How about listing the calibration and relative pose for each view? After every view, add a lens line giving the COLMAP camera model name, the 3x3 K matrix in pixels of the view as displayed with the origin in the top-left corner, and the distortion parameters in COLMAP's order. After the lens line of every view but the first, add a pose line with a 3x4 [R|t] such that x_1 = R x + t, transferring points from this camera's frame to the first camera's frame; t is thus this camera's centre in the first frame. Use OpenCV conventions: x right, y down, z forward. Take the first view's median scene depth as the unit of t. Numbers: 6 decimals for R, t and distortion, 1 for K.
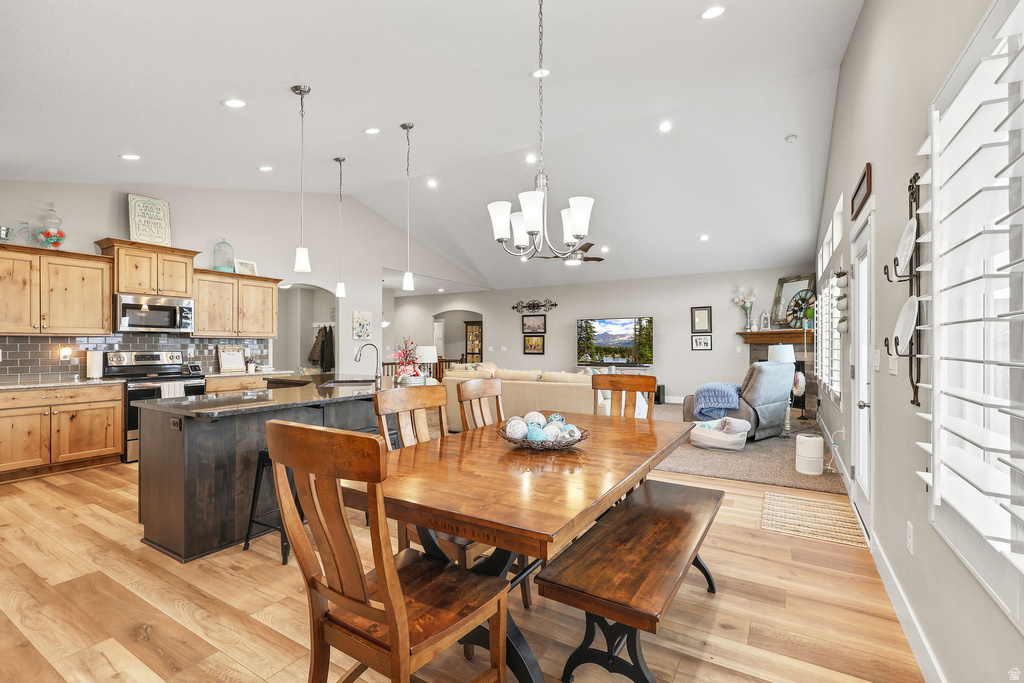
lens RADIAL K [[465.8, 0, 507.2], [0, 465.8, 340.3], [0, 0, 1]] dist [0.004816, -0.002786]
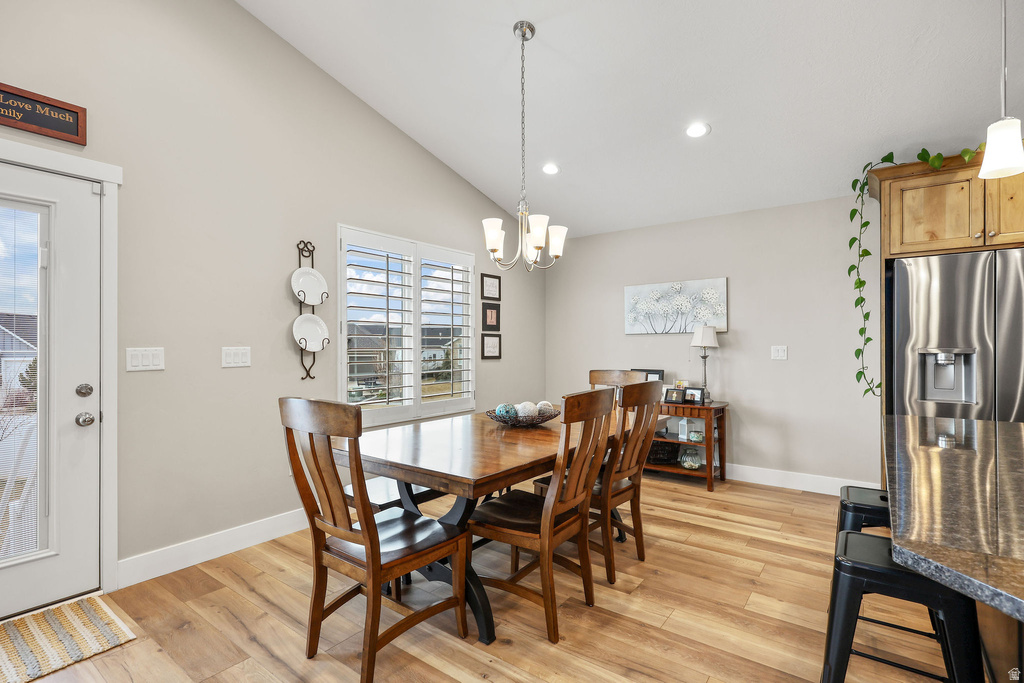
lens RADIAL K [[485.9, 0, 495.5], [0, 485.9, 346.6], [0, 0, 1]] dist [-0.002871, -0.000040]
pose [[-0.993997, 0.004432, 0.109317, -0.000325], [0.003140, 0.999923, -0.011991, 0.008260], [-0.109361, -0.011576, -0.993935, 0.544163]]
